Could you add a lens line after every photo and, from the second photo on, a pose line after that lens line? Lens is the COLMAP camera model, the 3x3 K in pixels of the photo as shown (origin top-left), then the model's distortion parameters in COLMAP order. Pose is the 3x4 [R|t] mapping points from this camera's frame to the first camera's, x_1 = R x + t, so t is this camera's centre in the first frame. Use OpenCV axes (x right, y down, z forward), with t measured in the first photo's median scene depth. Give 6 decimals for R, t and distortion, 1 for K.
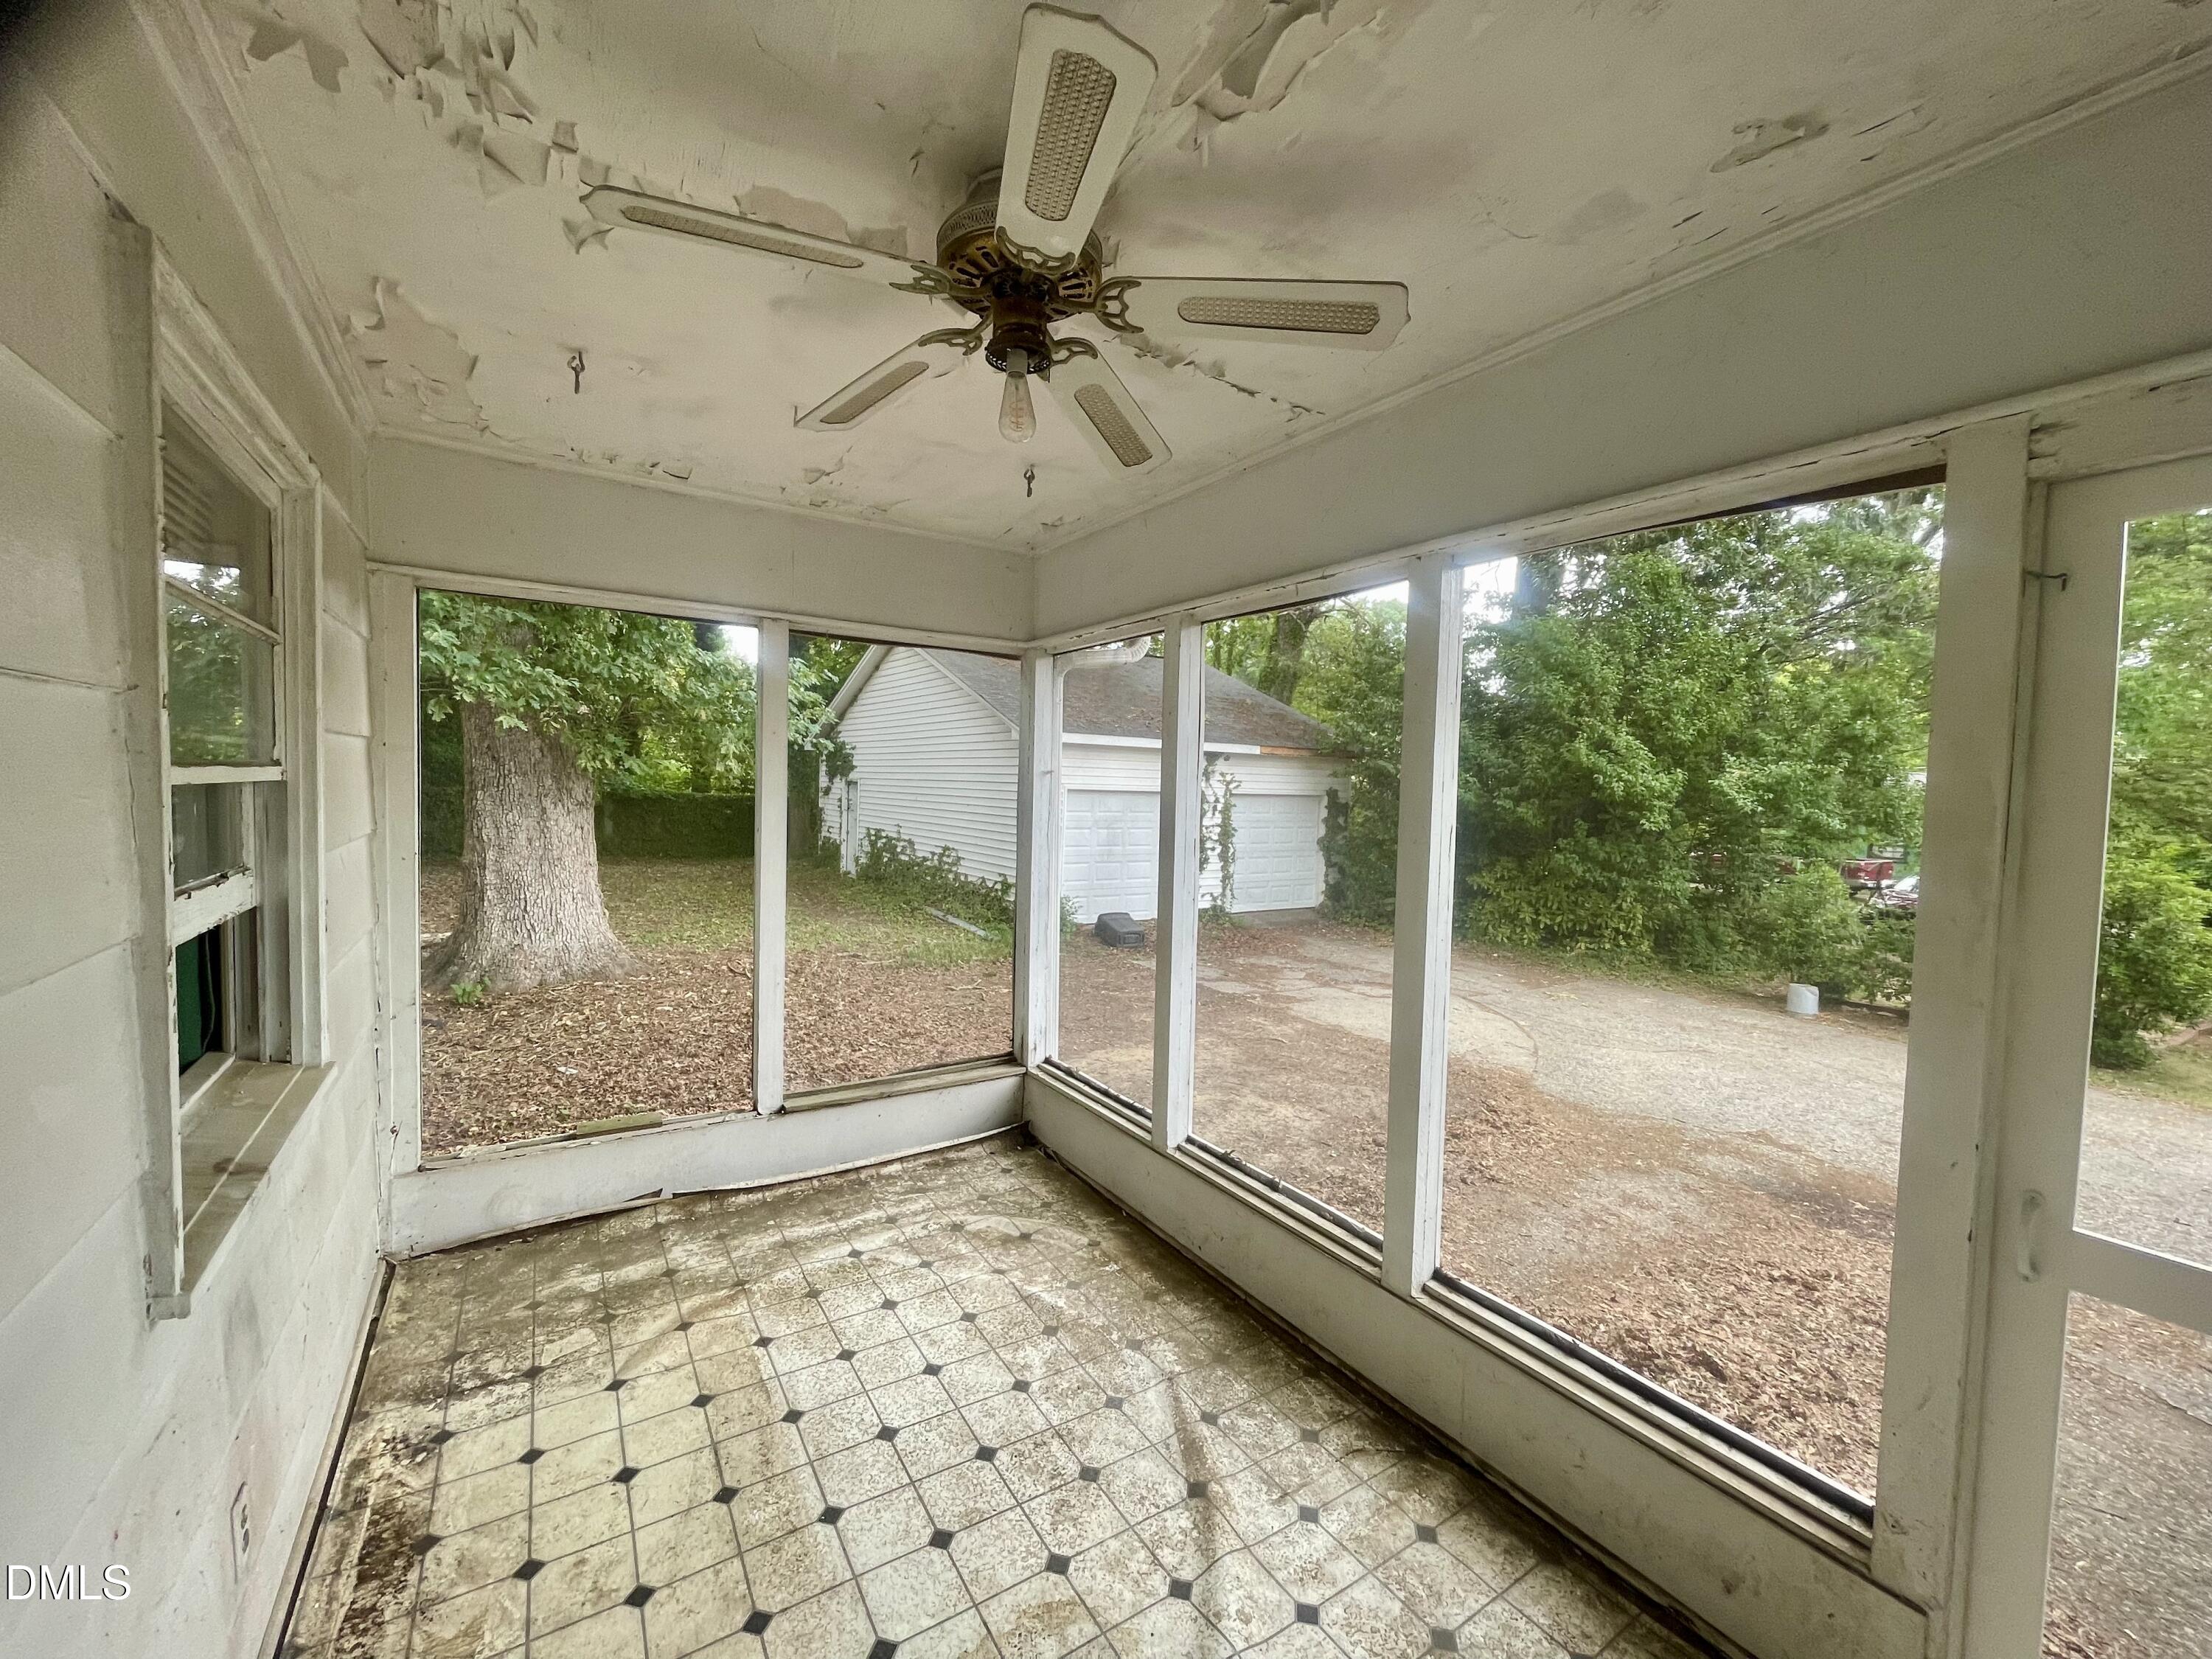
lens RADIAL K [[895.9, 0, 1098.3], [0, 895.9, 830.9], [0, 0, 1]] dist [-0.002616, 0.000020]
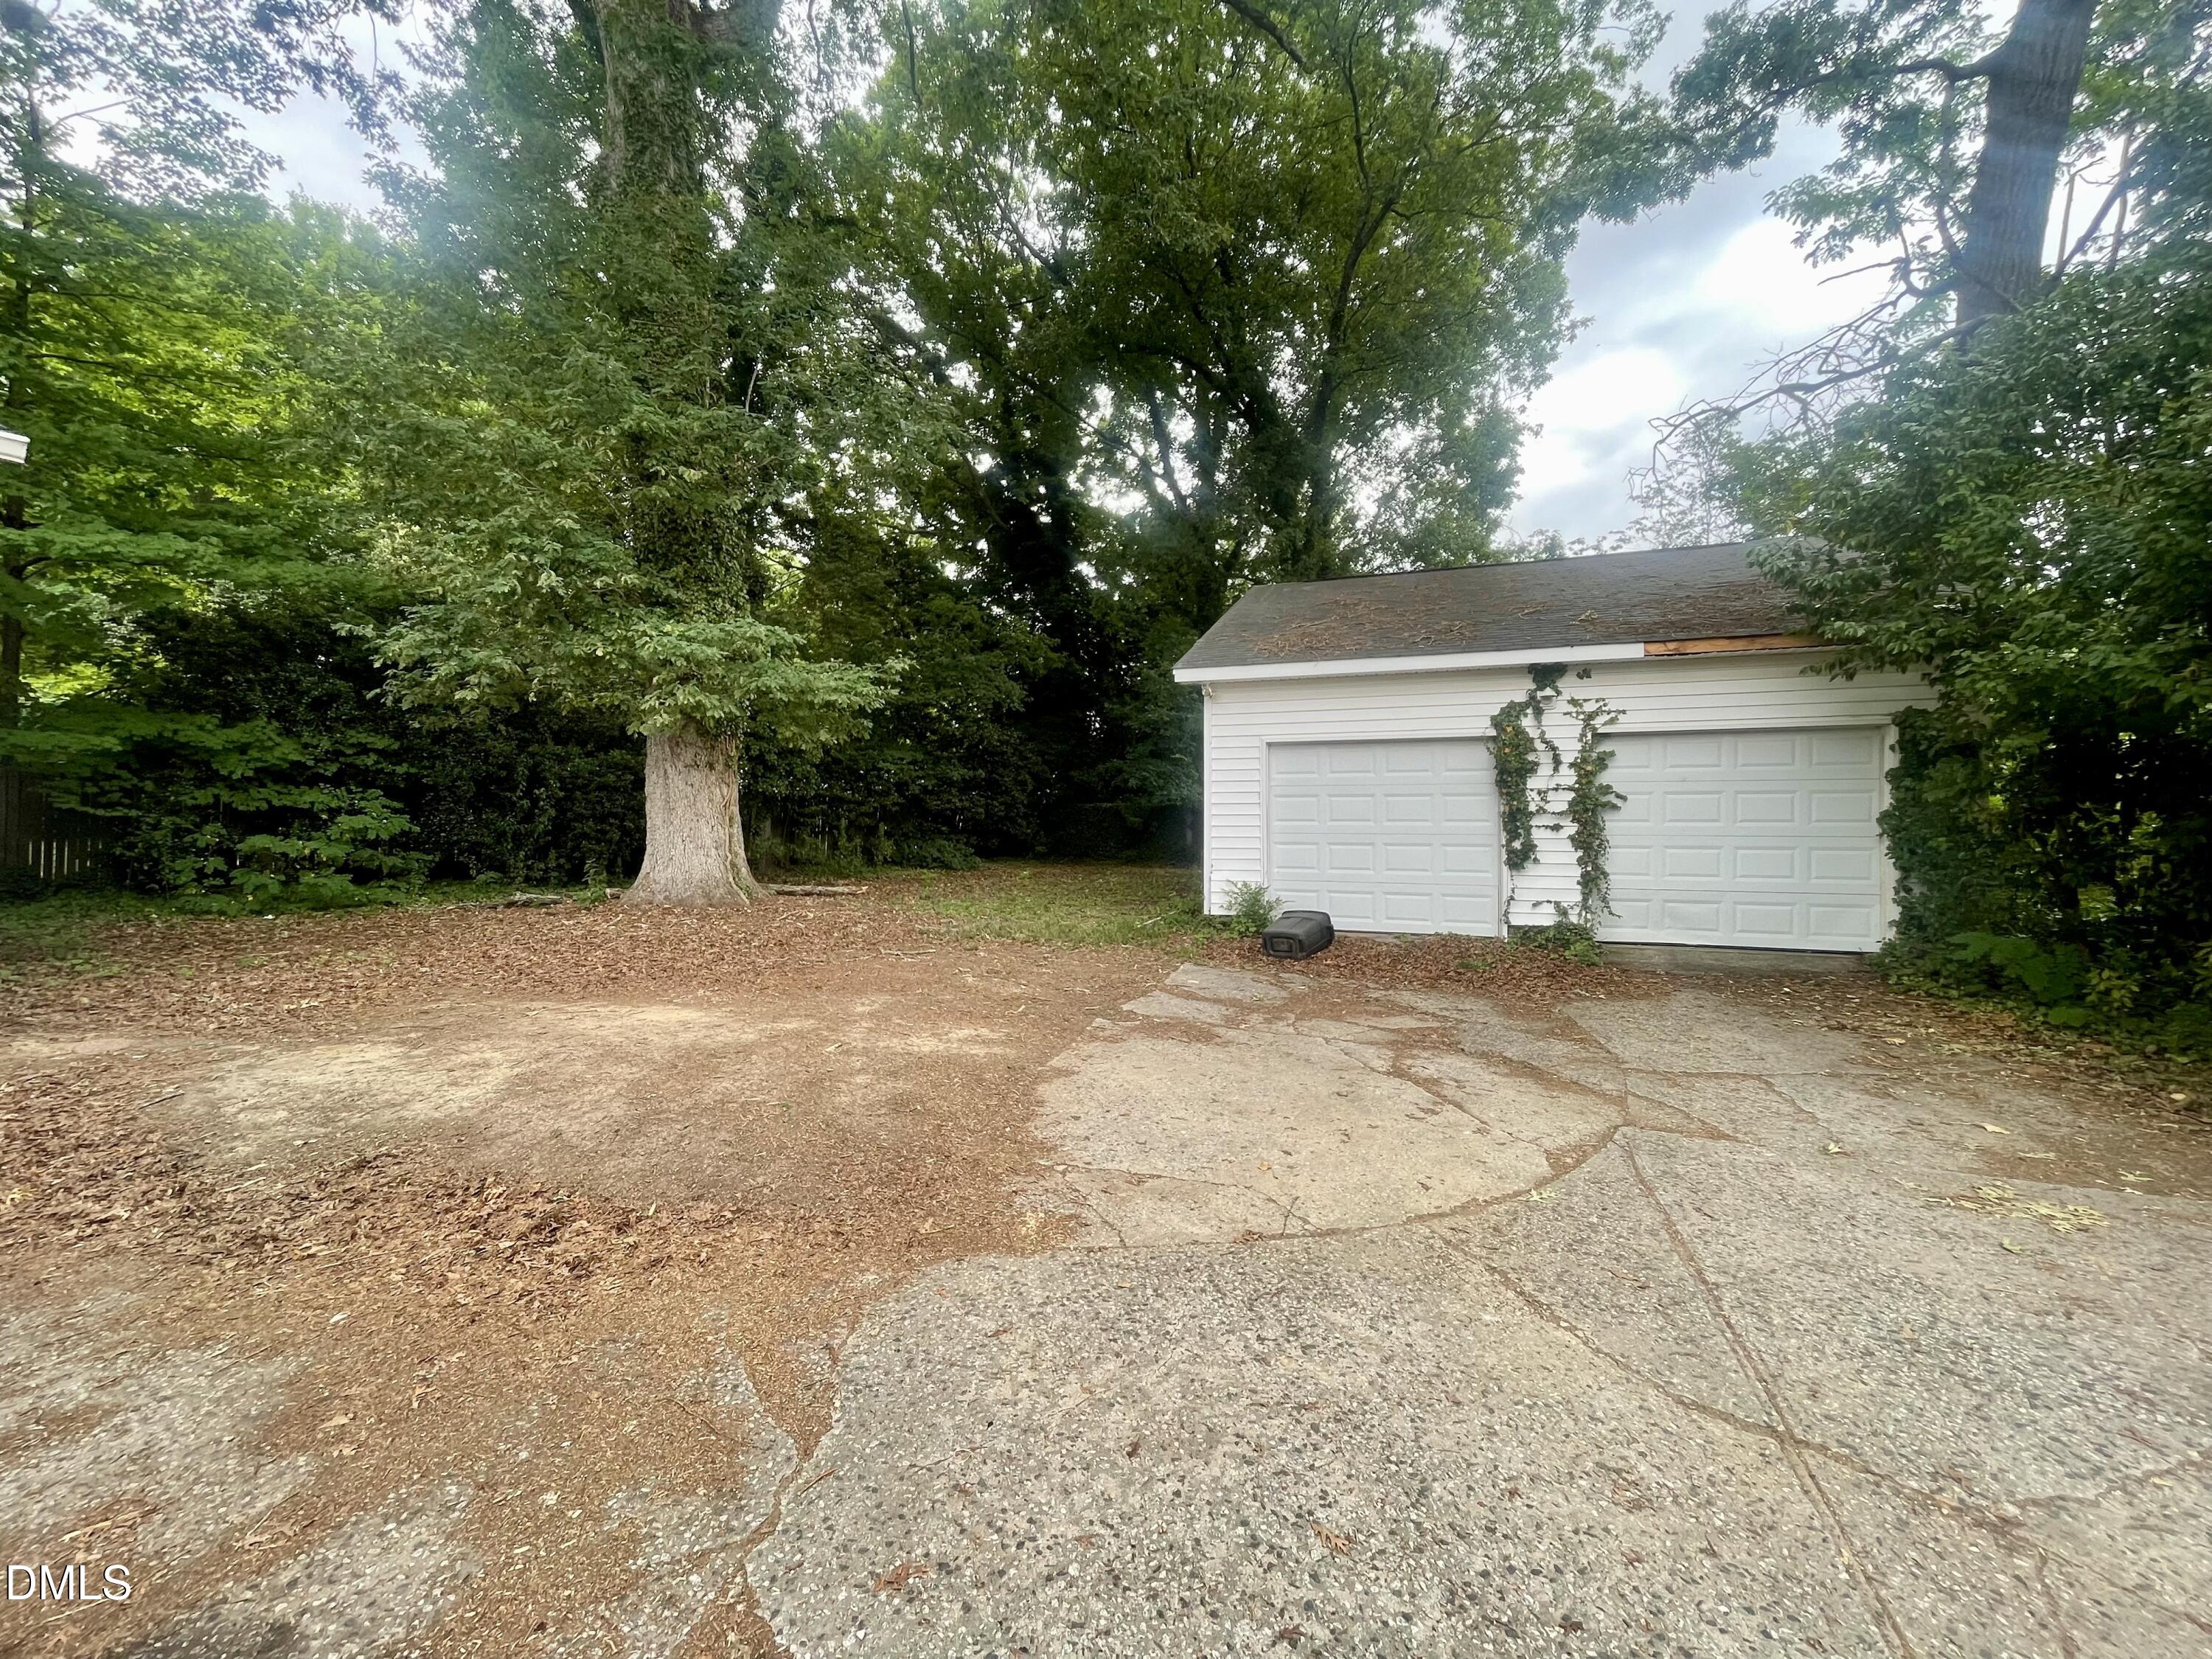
lens RADIAL K [[895.9, 0, 1097.5], [0, 895.9, 829.7], [0, 0, 1]] dist [-0.002616, 0.000020]
pose [[0.591584, -0.018312, -0.806036, 0.424292], [-0.023834, 0.998908, -0.040187, 0.052097], [0.805891, 0.042985, 0.590501, 0.396968]]
